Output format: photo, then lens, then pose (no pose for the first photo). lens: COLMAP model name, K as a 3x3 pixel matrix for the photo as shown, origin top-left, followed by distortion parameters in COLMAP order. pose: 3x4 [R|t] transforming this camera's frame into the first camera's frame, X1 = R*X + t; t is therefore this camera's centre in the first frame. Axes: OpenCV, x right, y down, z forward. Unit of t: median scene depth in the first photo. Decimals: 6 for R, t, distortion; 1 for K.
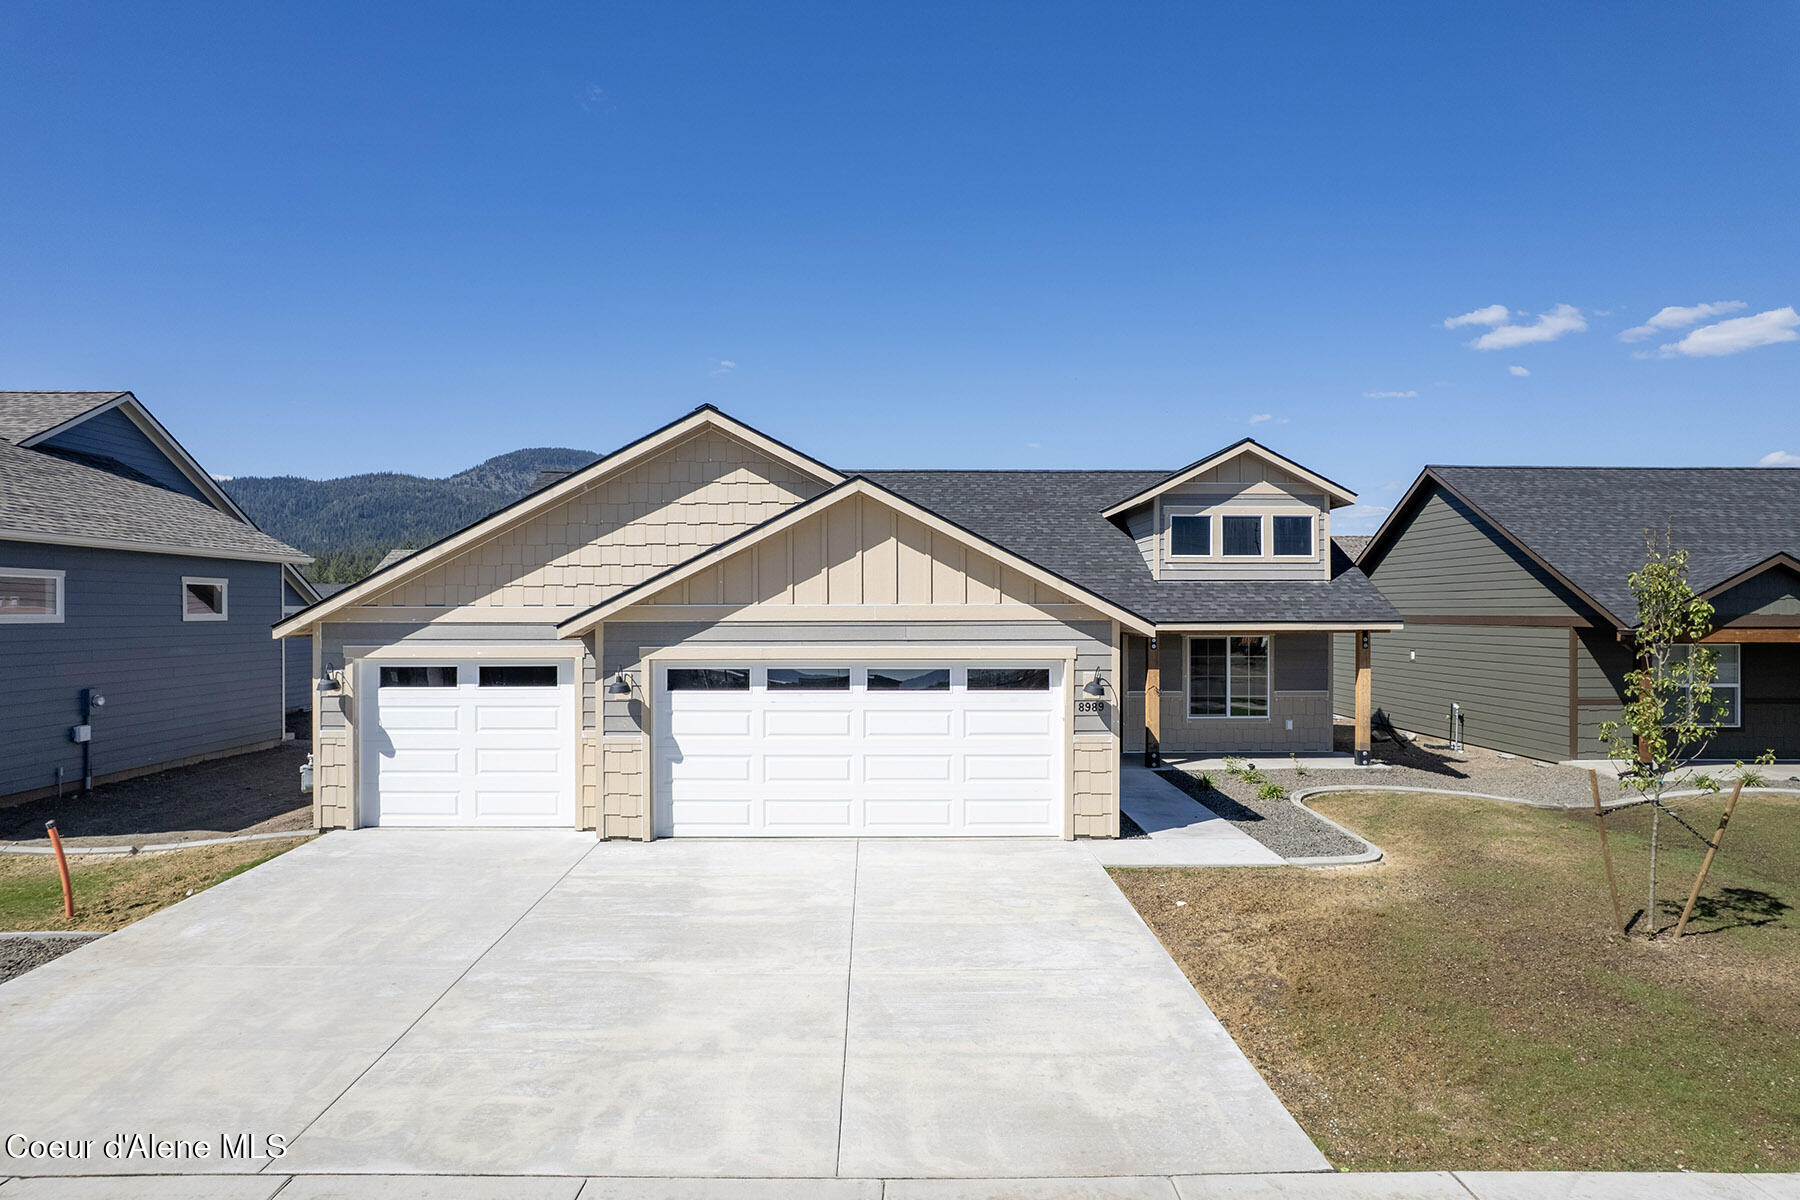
lens RADIAL K [[1150.1, 0, 900.0], [0, 1150.1, 600.0], [0, 0, 1]] dist [-0.081785, 0.071615]
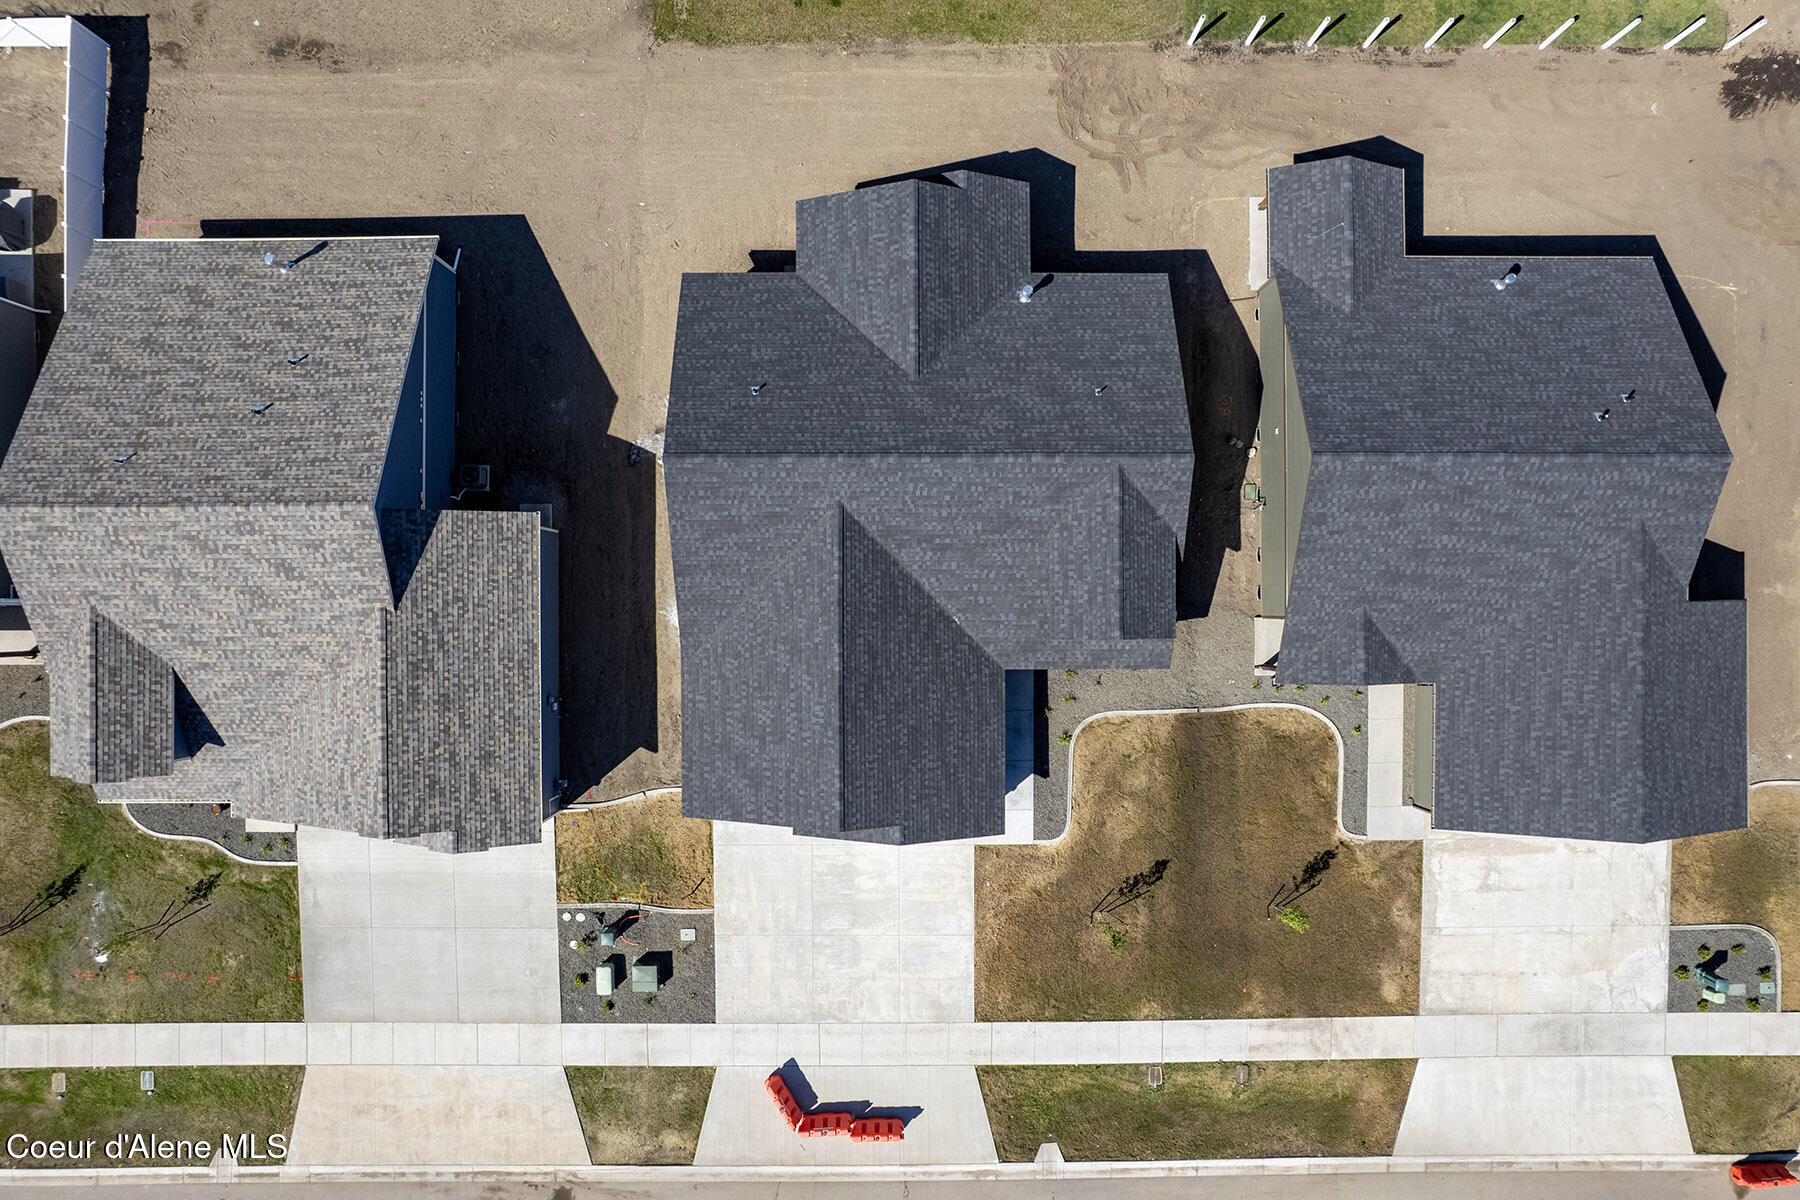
lens RADIAL K [[1150.1, 0, 900.0], [0, 1150.1, 600.0], [0, 0, 1]] dist [-0.081785, 0.071615]
pose [[0.999846, 0.016858, 0.004954, -0.057275], [-0.005004, 0.002894, 0.999983, -2.767438], [0.016843, -0.999854, 0.002978, 1.541752]]
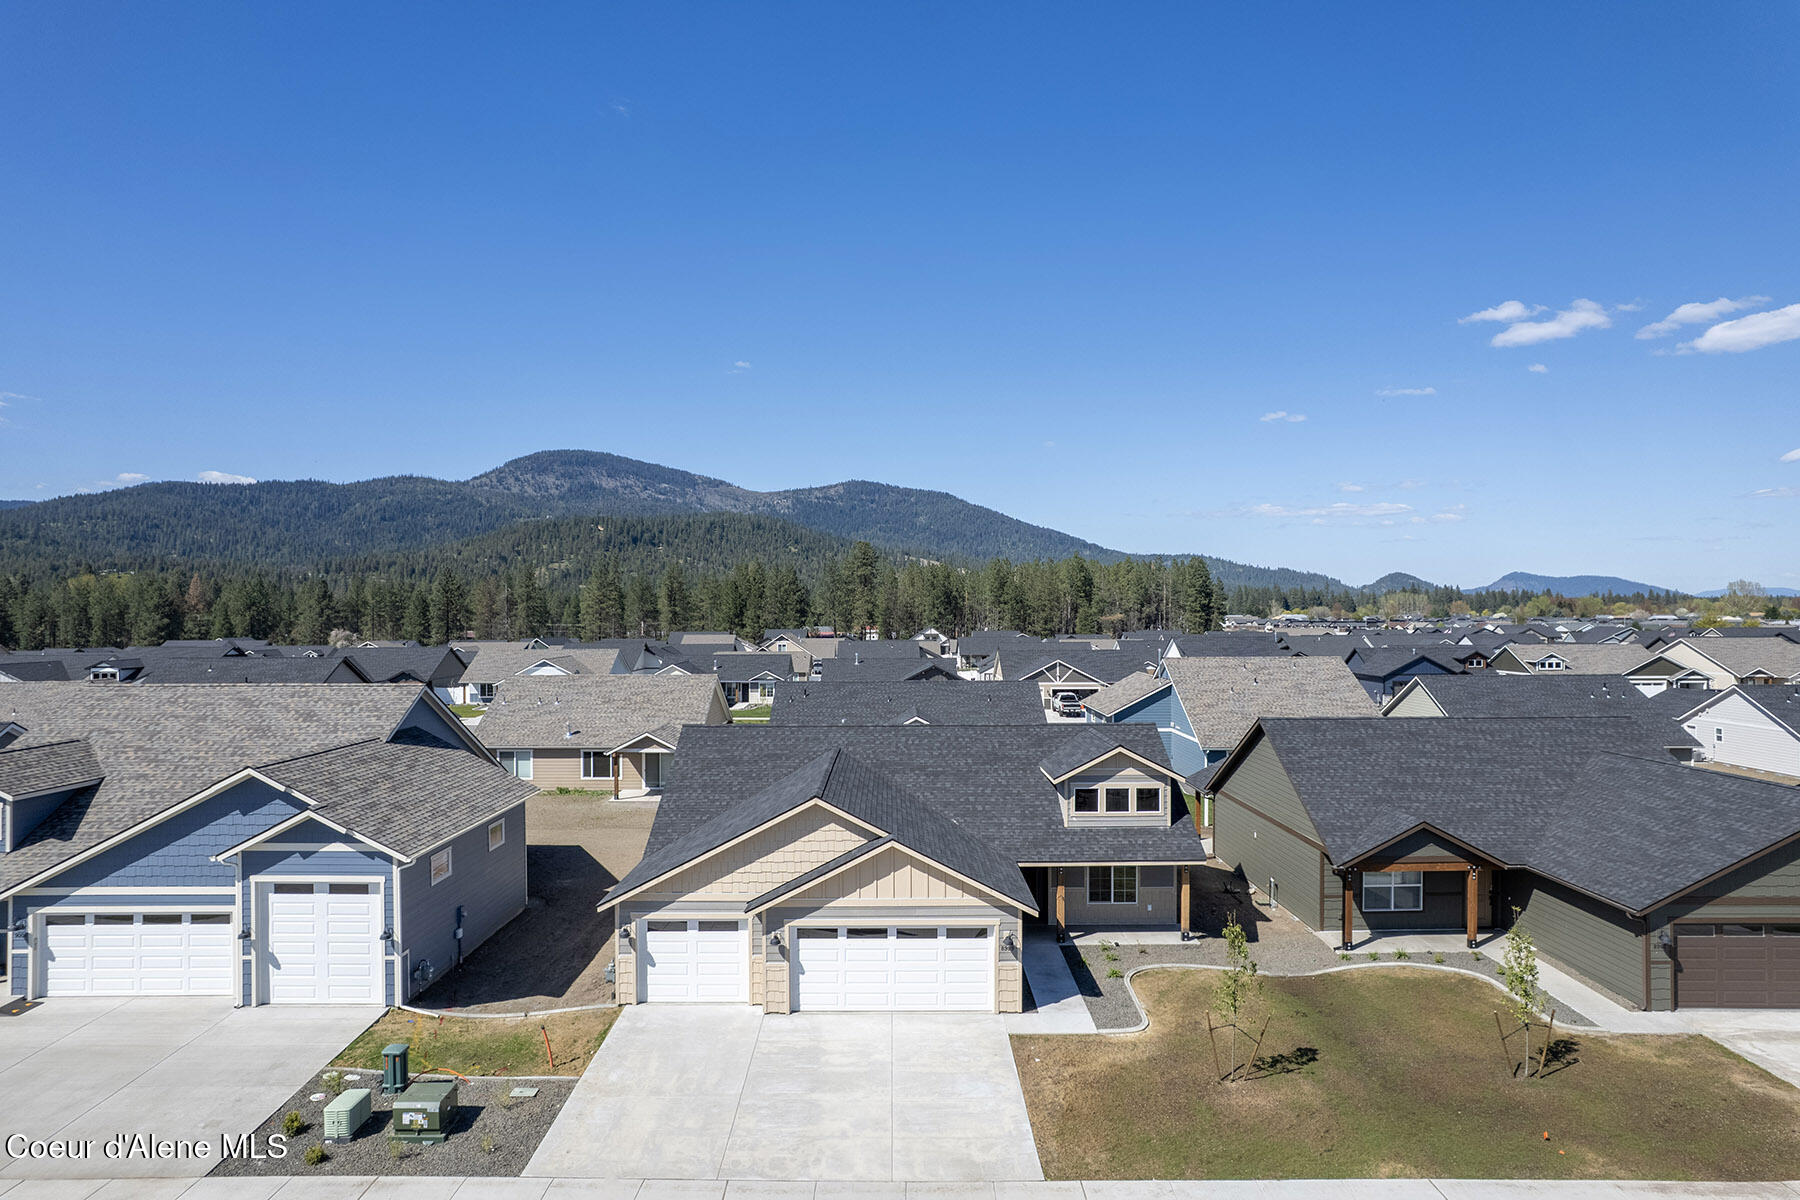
lens RADIAL K [[1150.1, 0, 900.0], [0, 1150.1, 600.0], [0, 0, 1]] dist [-0.081785, 0.071615]
pose [[0.999896, -0.002504, -0.014236, 0.007822], [0.002538, 0.999994, 0.002394, -0.527645], [0.014230, -0.002430, 0.999896, -1.014346]]
